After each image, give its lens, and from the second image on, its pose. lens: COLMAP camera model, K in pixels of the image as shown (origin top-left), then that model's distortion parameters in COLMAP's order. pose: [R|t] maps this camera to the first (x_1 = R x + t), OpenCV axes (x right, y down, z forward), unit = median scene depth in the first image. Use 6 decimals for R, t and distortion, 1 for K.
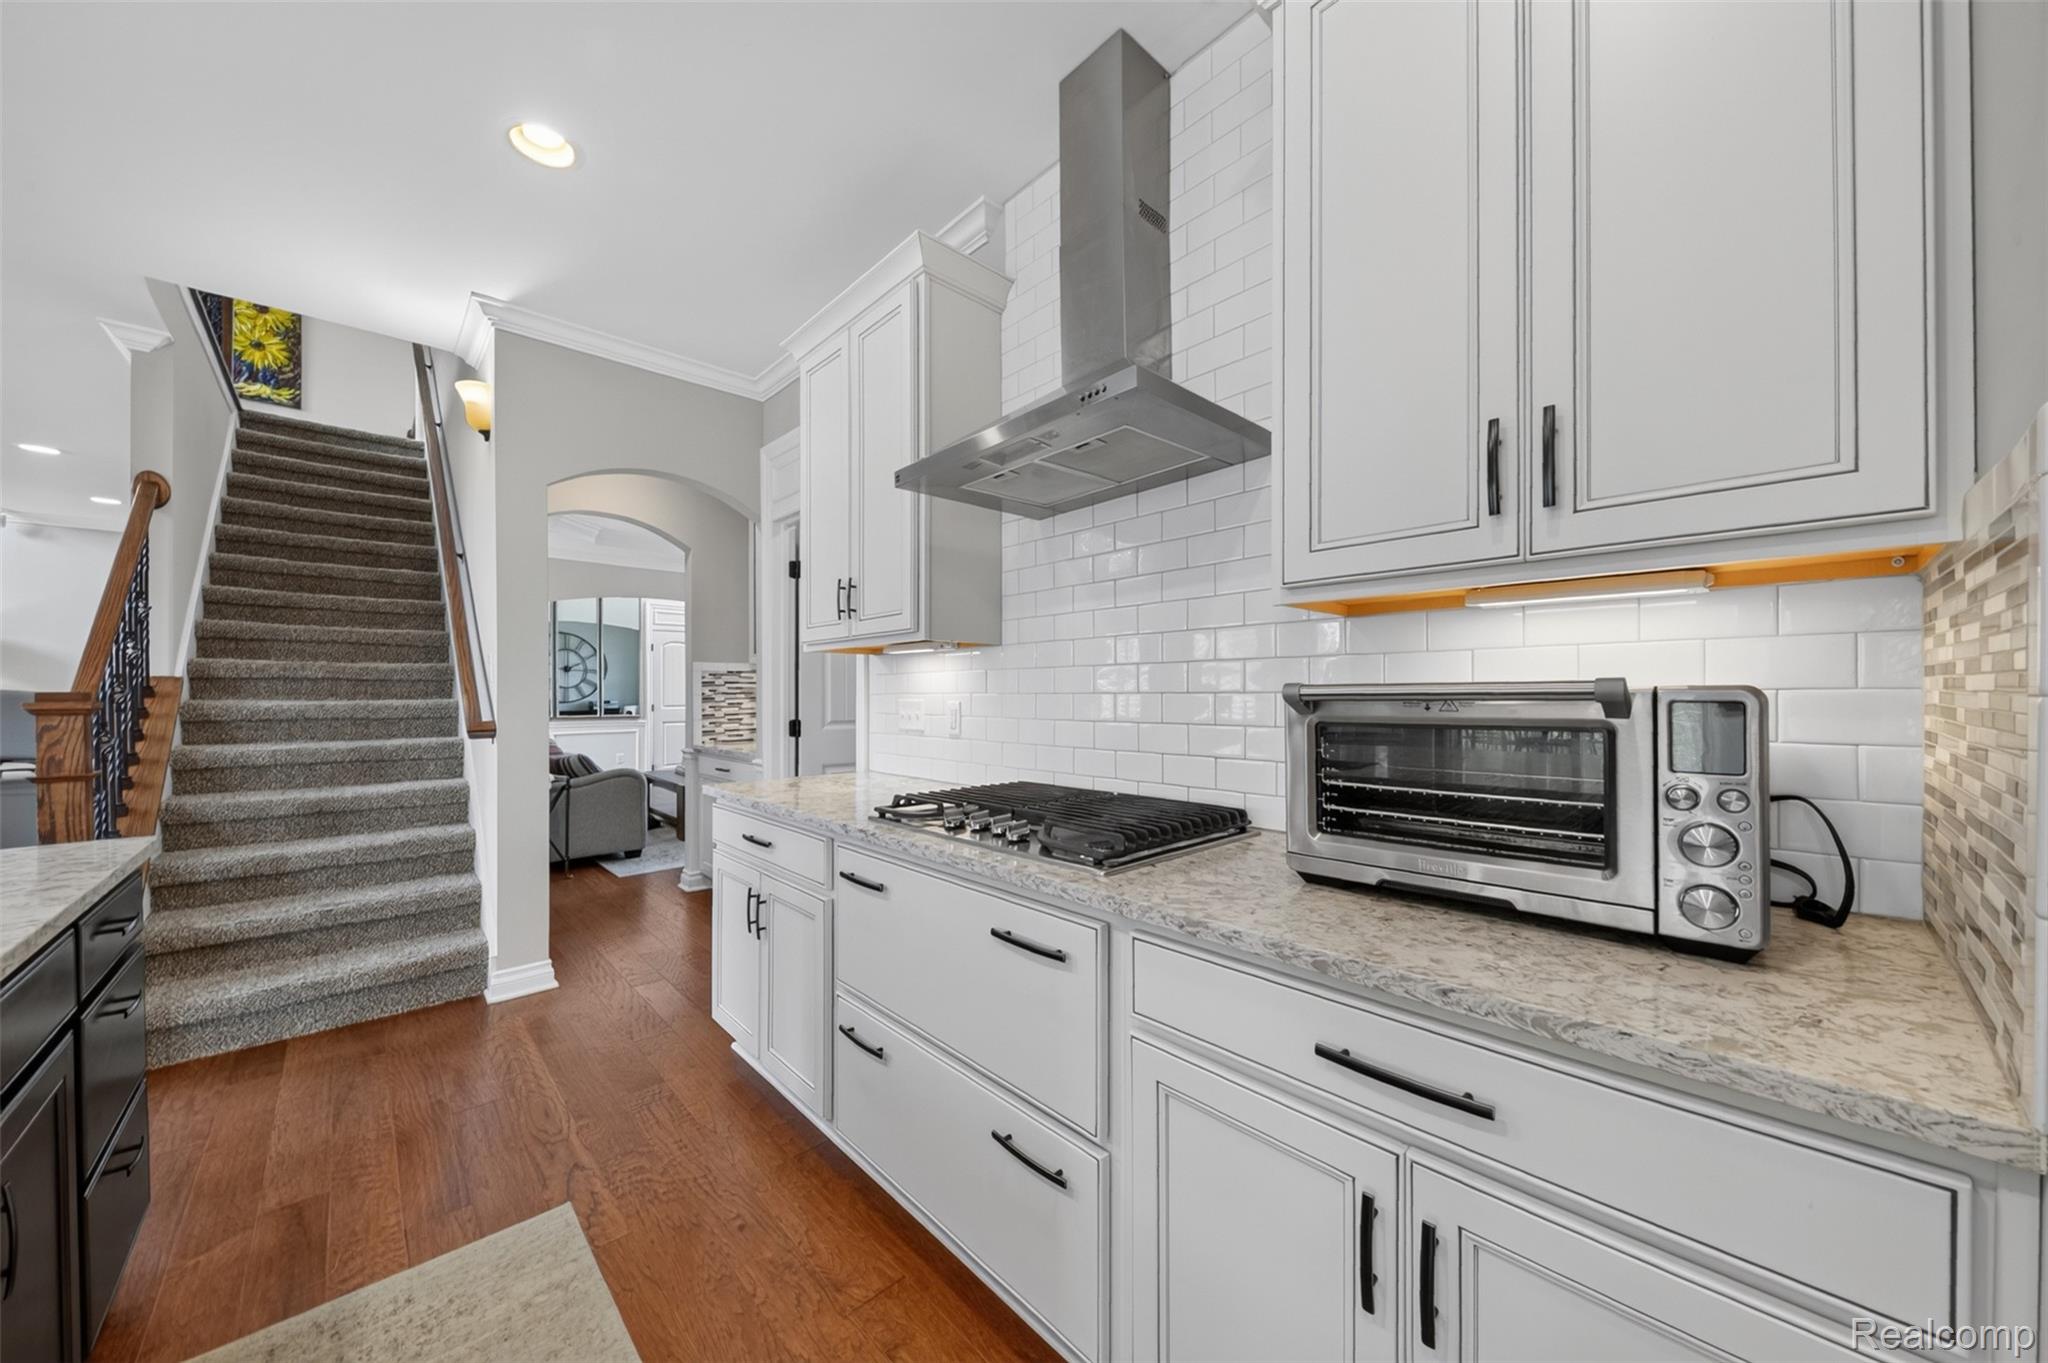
lens RADIAL K [[720.5, 0, 1024.9], [0, 720.5, 695.2], [0, 0, 1]] dist [0.005093, -0.001063]
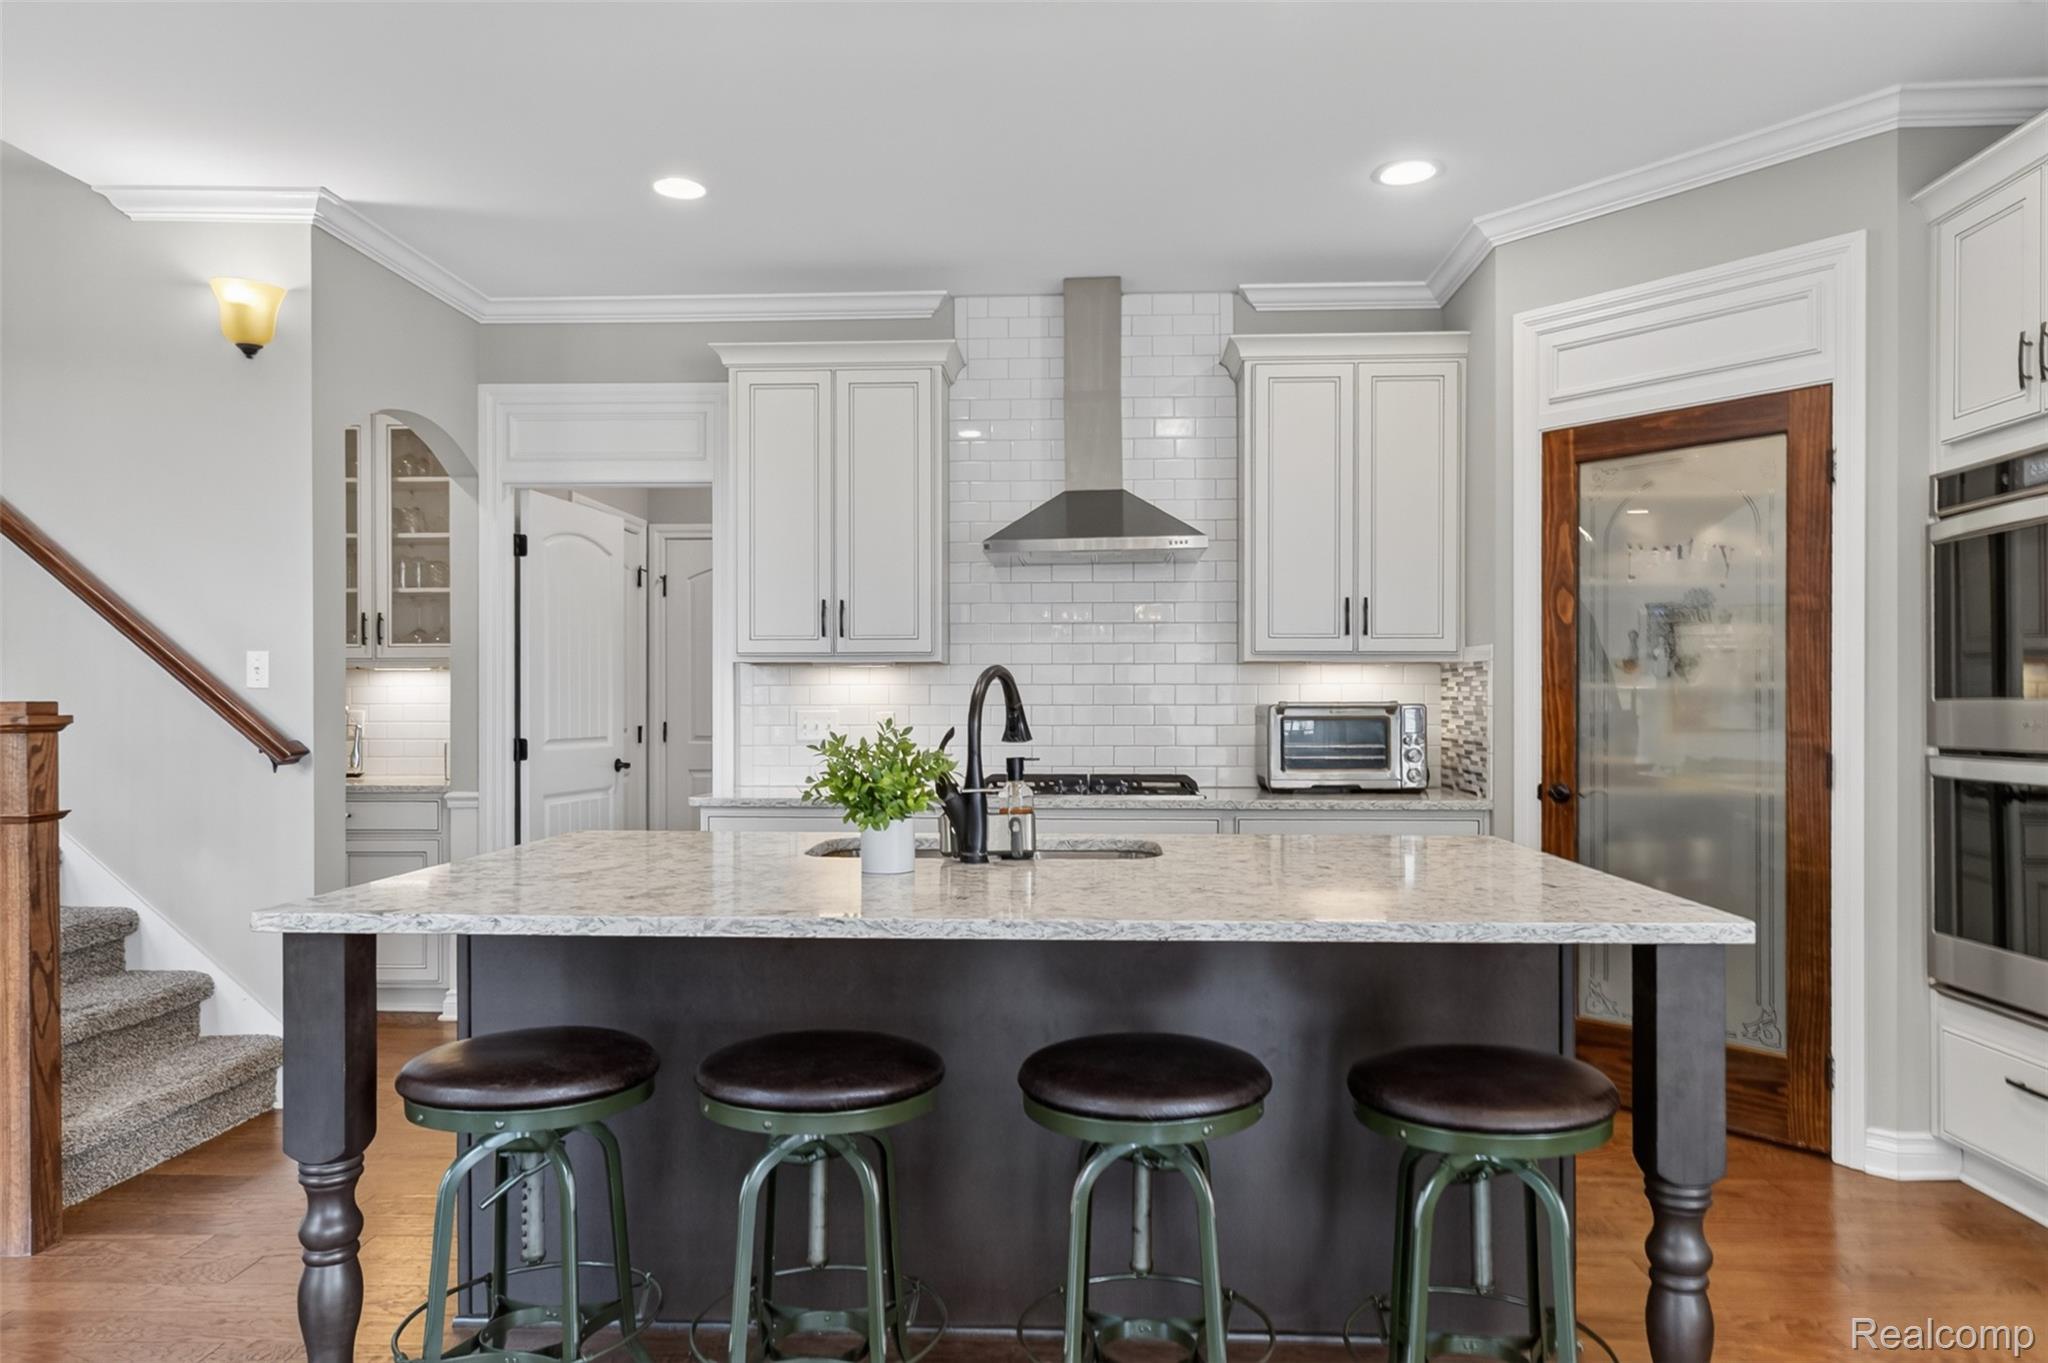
lens RADIAL K [[1421.2, 0, 1035.4], [0, 1421.2, 694.7], [0, 0, 1]] dist [0.040304, 0.000535]
pose [[0.715243, 0.006119, 0.698849, -2.400479], [-0.001422, 0.999972, -0.007300, -0.002851], [-0.698874, 0.004227, 0.715232, -1.191473]]
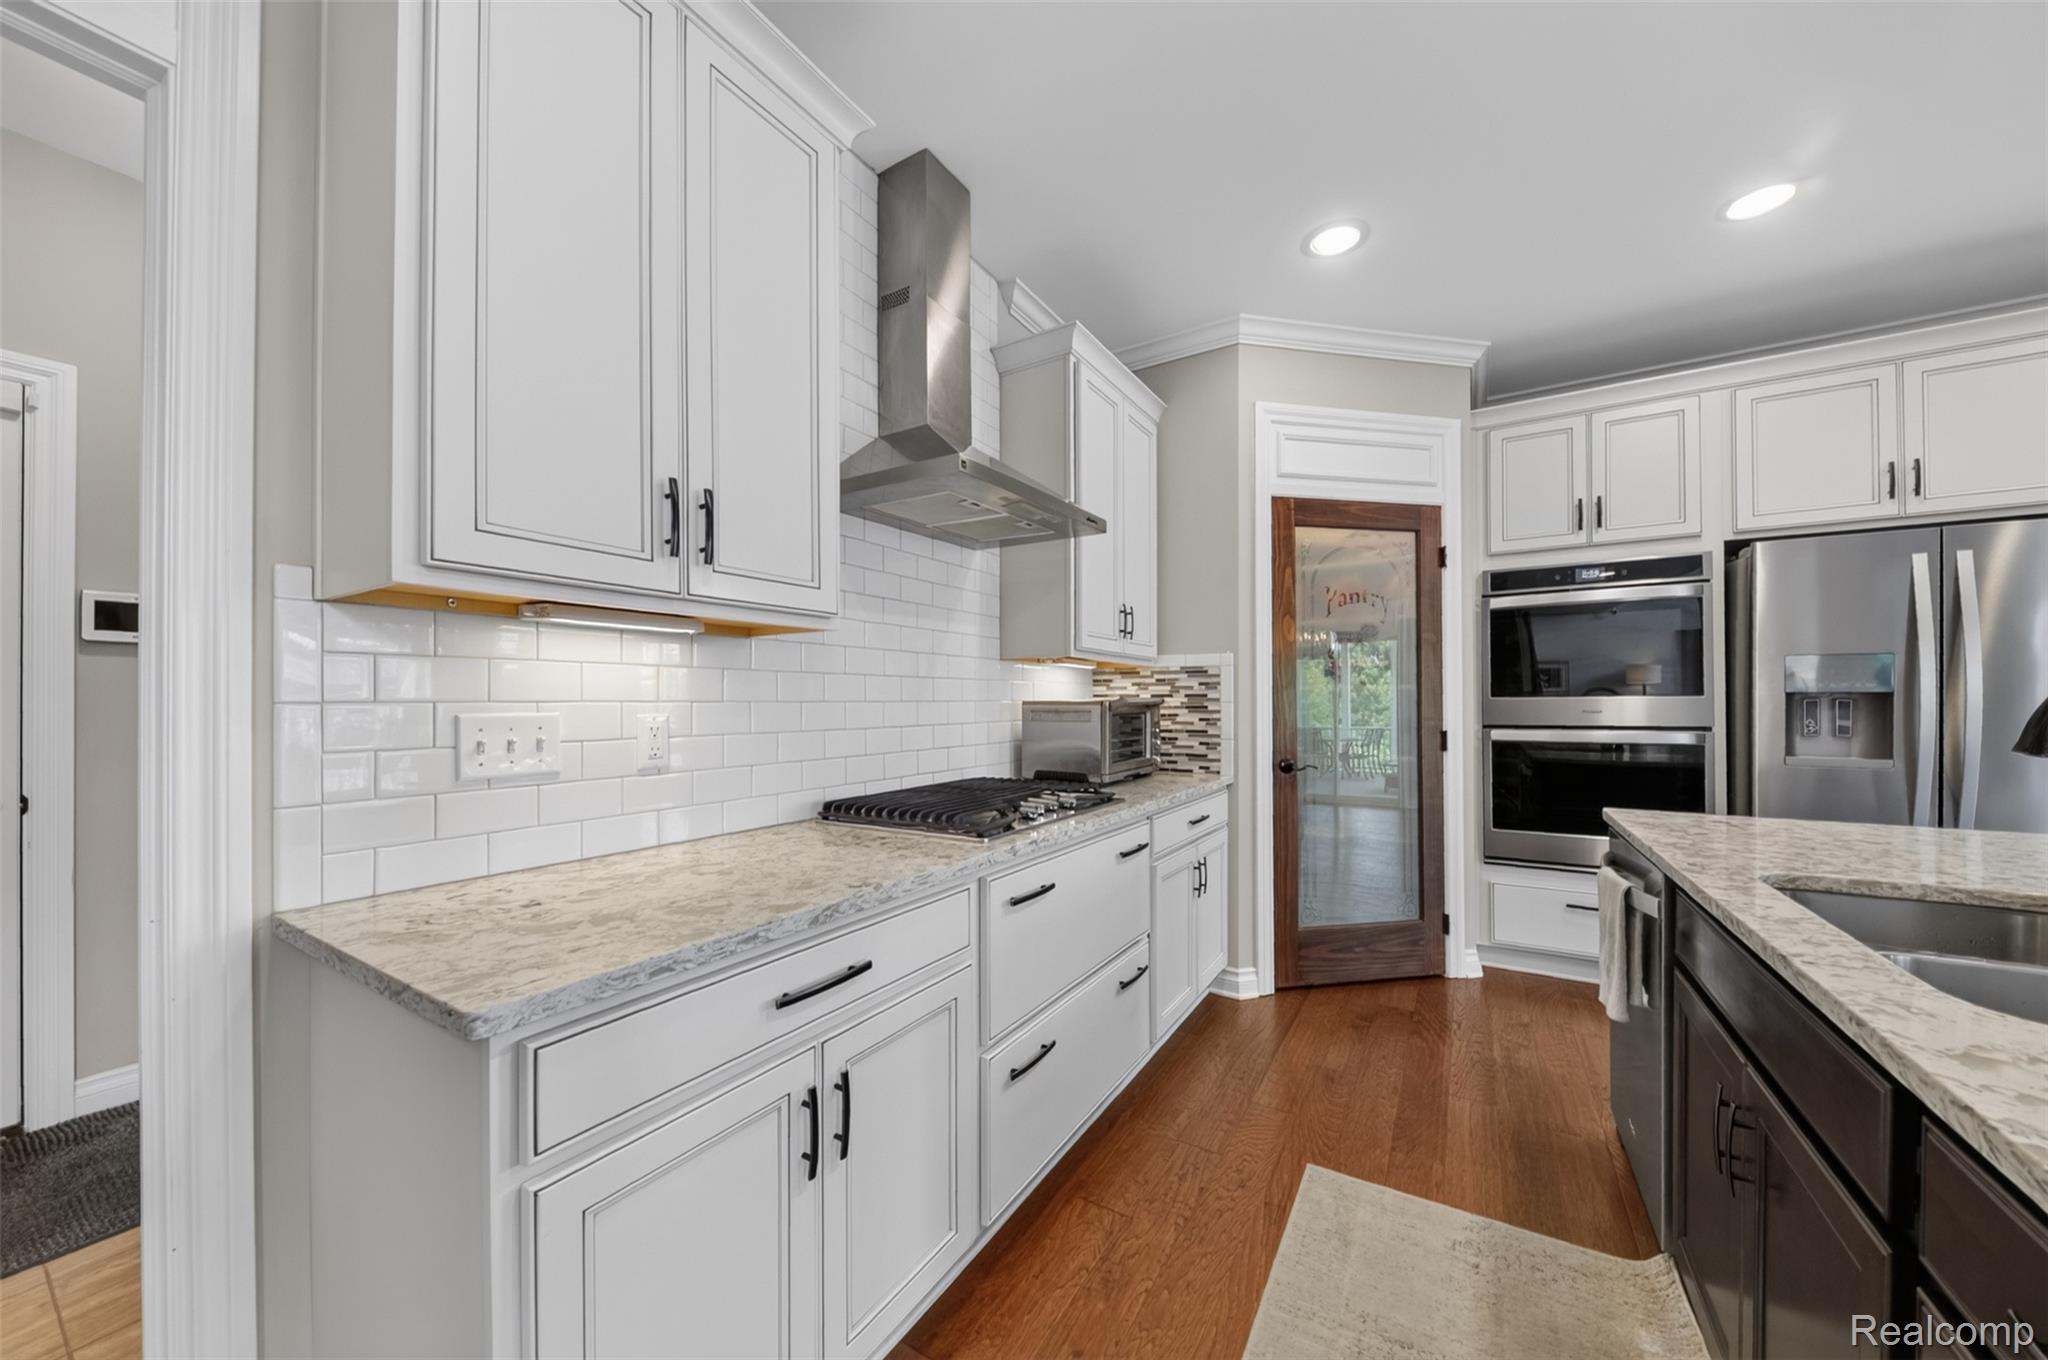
lens RADIAL K [[720.5, 0, 1036.0], [0, 720.5, 698.0], [0, 0, 1]] dist [0.005093, -0.001063]
pose [[-0.273783, 0.009209, 0.961747, -1.291676], [0.001510, 0.999957, -0.009145, 0.002525], [-0.961790, -0.001052, -0.273785, 1.398120]]
